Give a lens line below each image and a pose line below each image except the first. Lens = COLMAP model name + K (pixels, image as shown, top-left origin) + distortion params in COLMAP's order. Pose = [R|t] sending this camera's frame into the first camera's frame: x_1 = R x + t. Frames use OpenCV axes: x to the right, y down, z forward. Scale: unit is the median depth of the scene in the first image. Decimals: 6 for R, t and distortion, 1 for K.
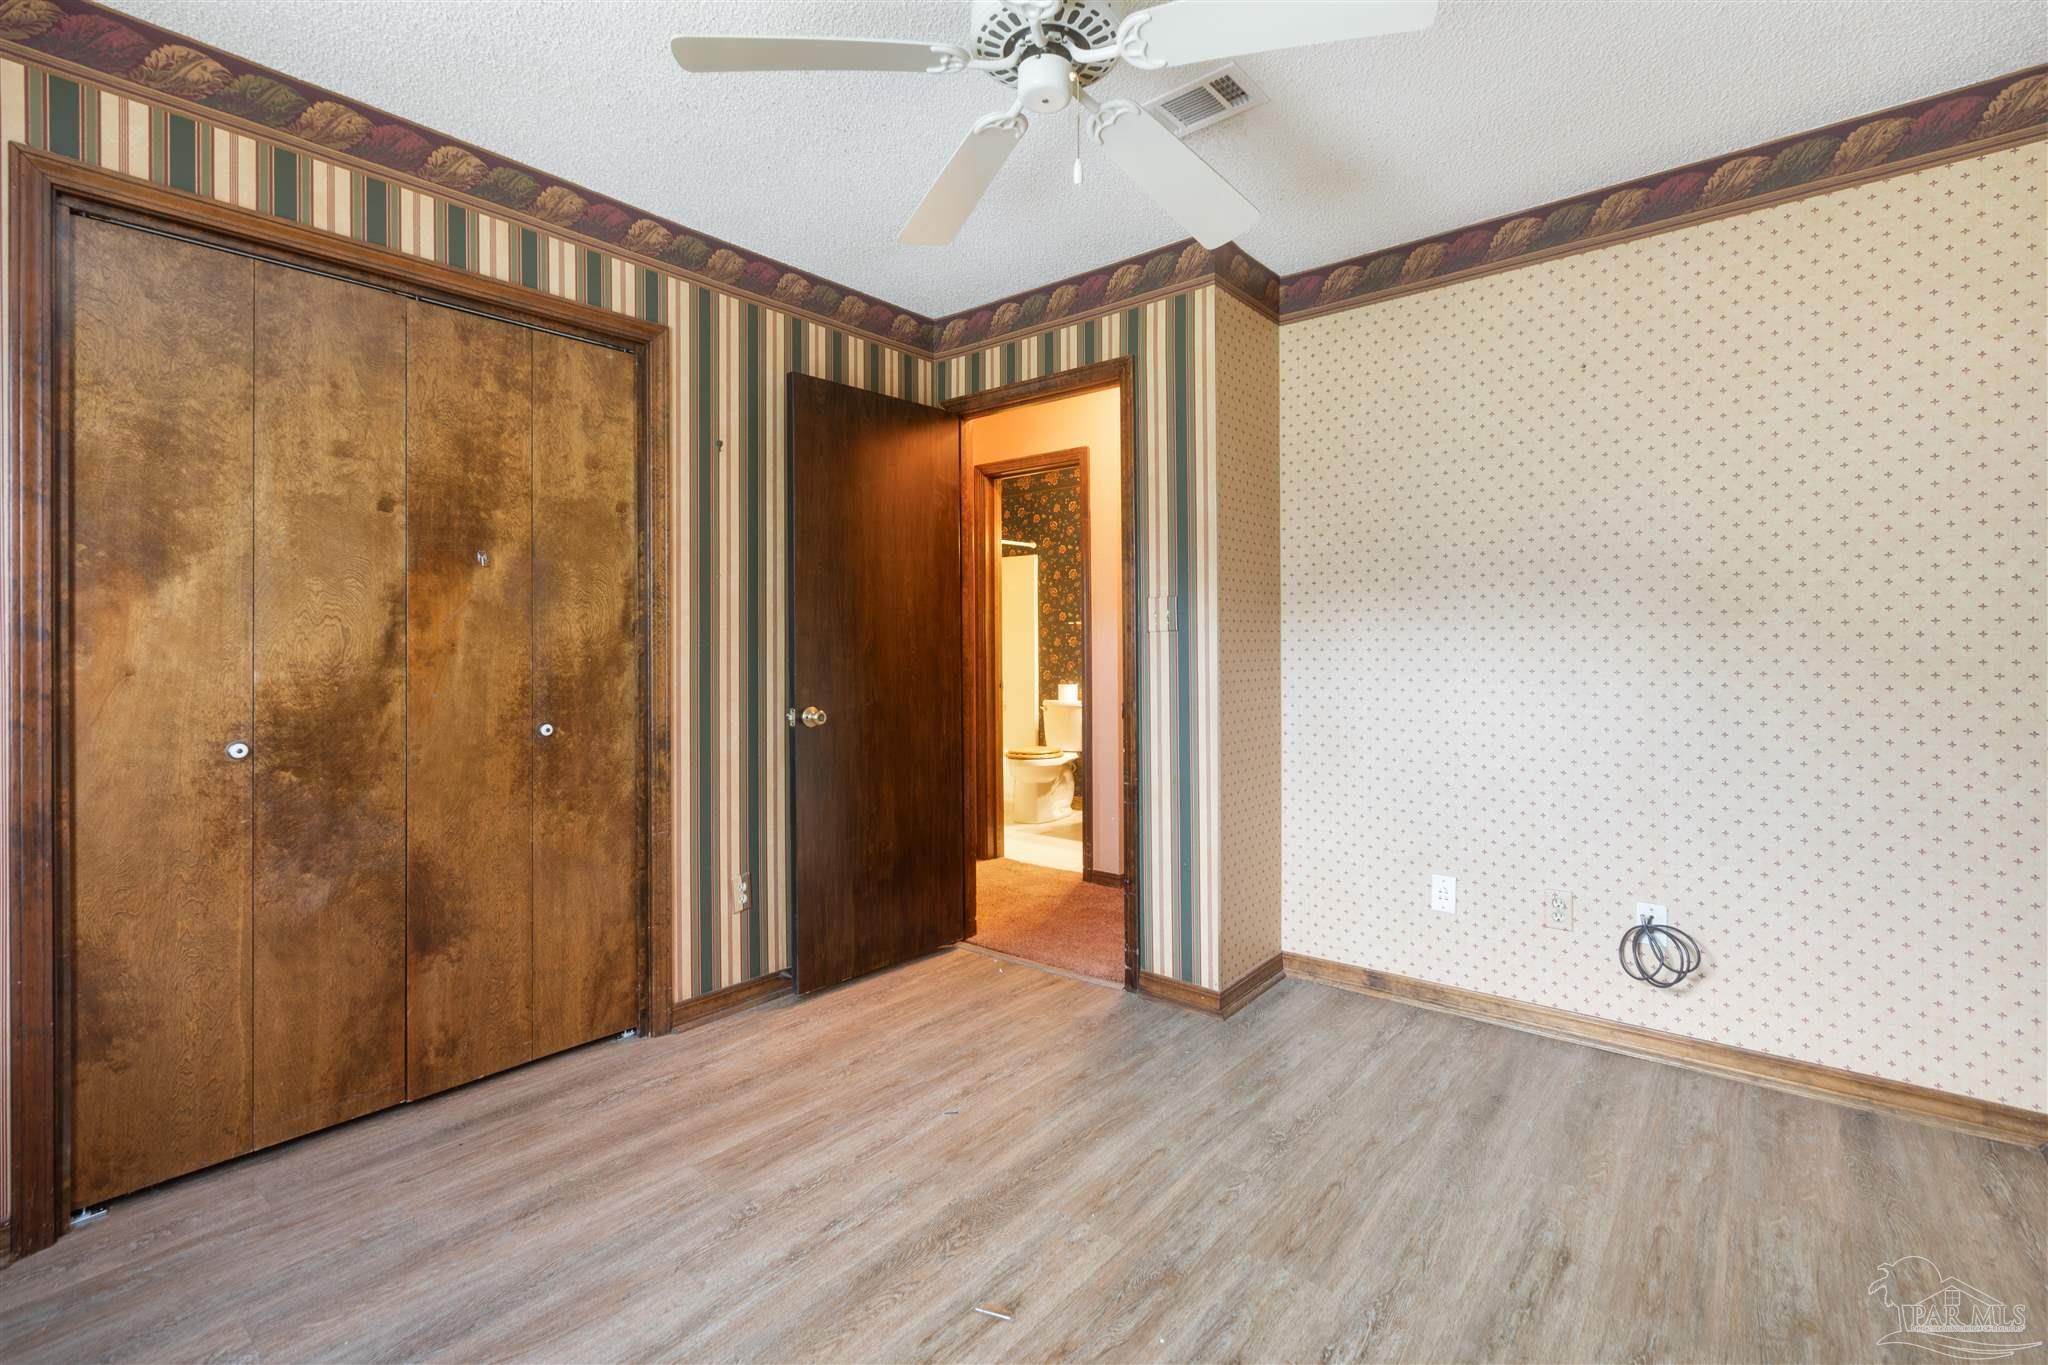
lens RADIAL K [[919.9, 0, 1023.7], [0, 919.9, 672.9], [0, 0, 1]] dist [0.002372, 0.000970]
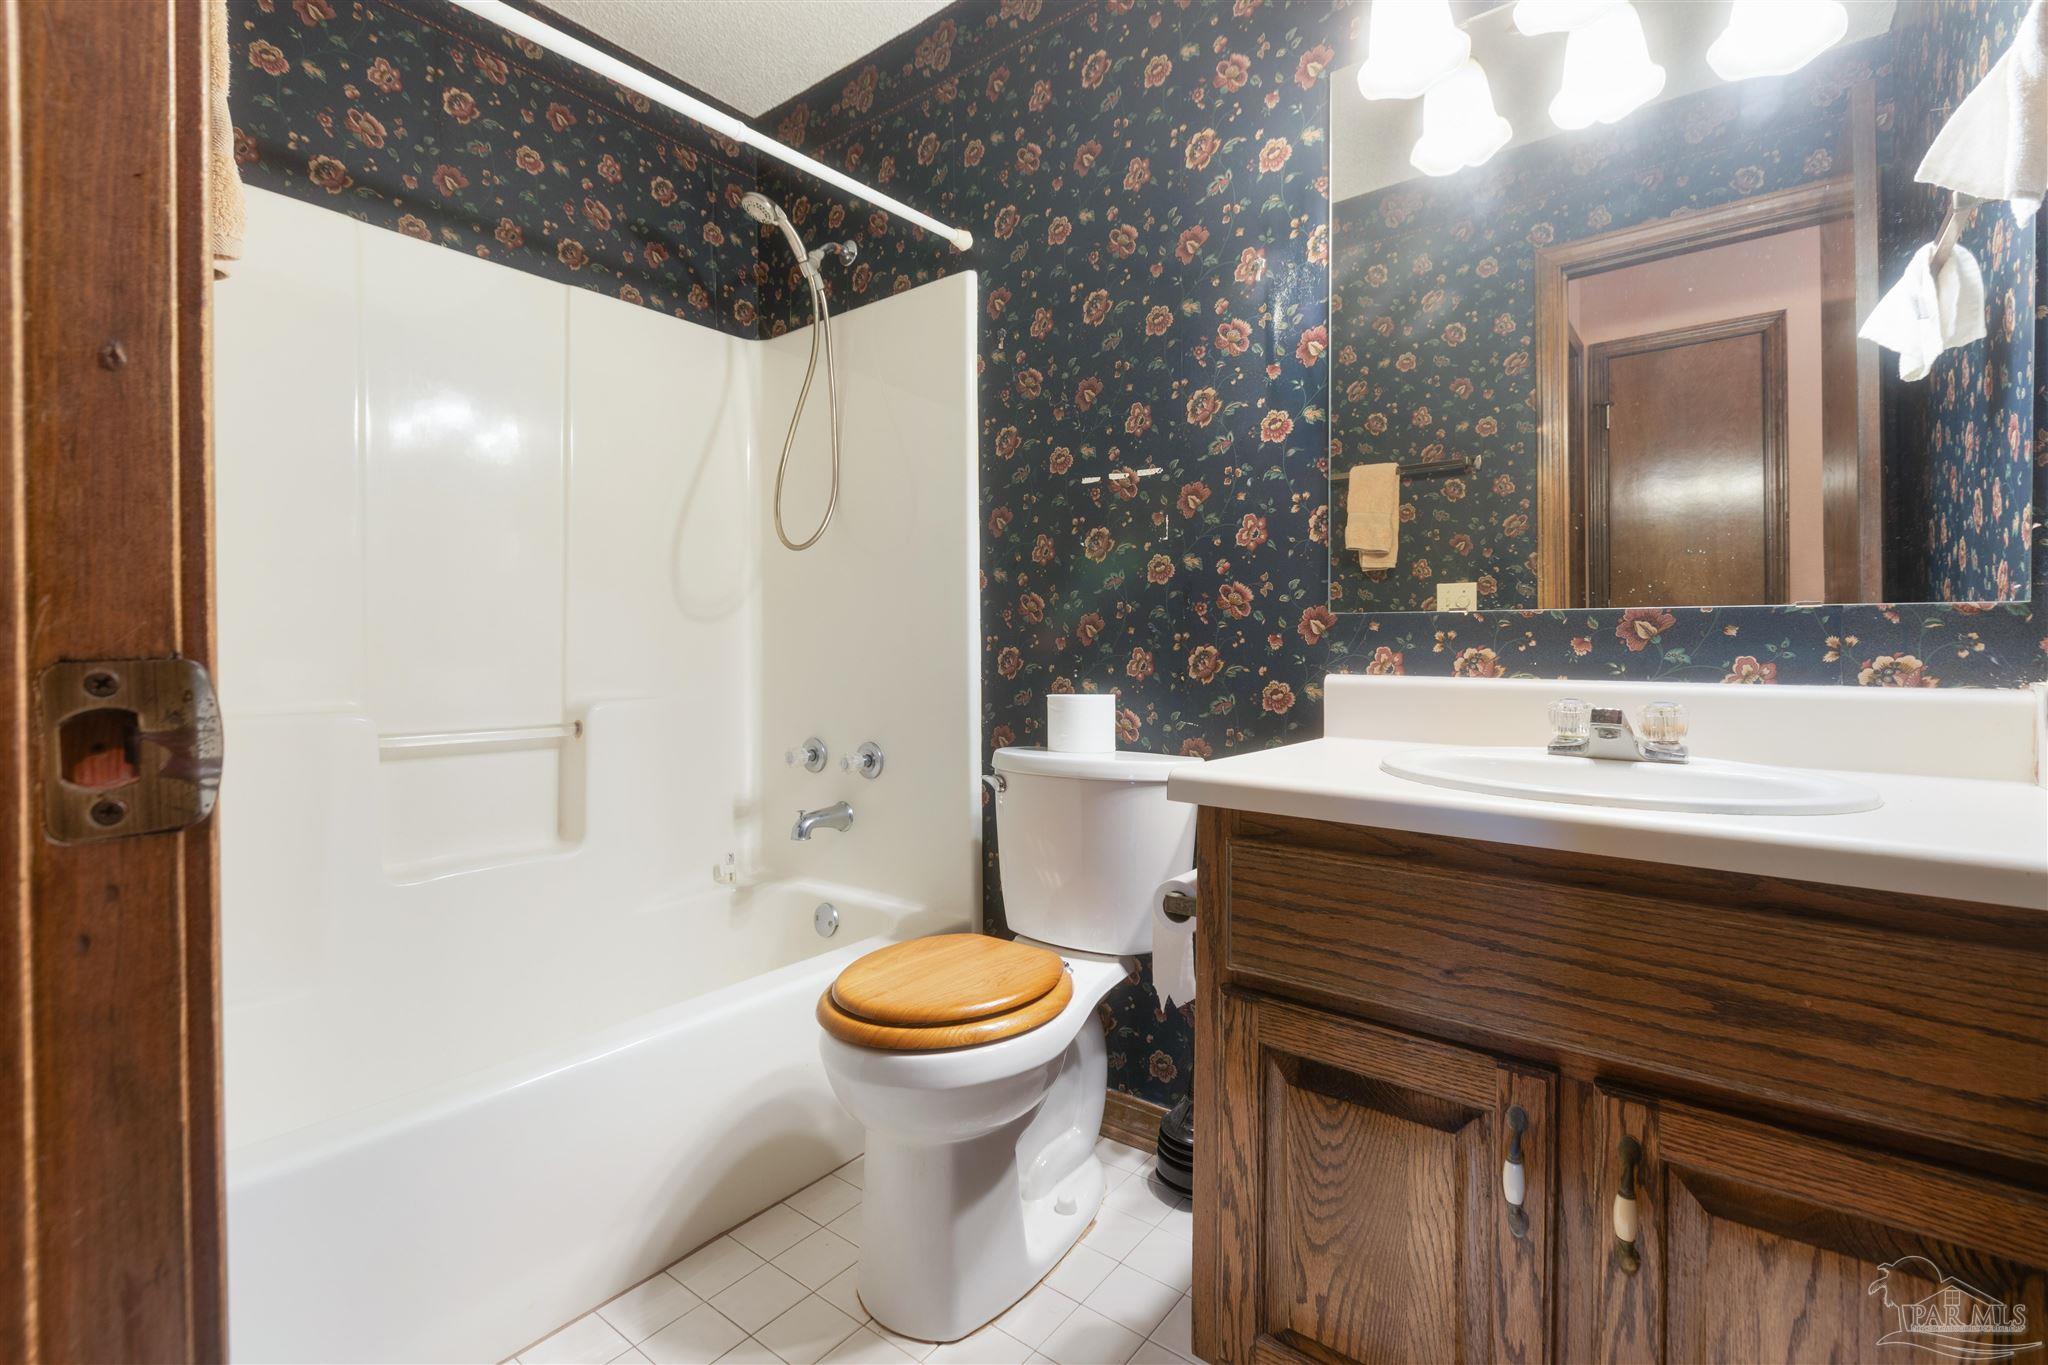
lens RADIAL K [[919.9, 0, 1024.1], [0, 919.9, 670.8], [0, 0, 1]] dist [0.002372, 0.000970]
pose [[0.999913, -0.004123, 0.012559, 0.026507], [0.004097, 0.999990, 0.002052, 0.003641], [-0.012567, -0.002000, 0.999919, 0.703894]]
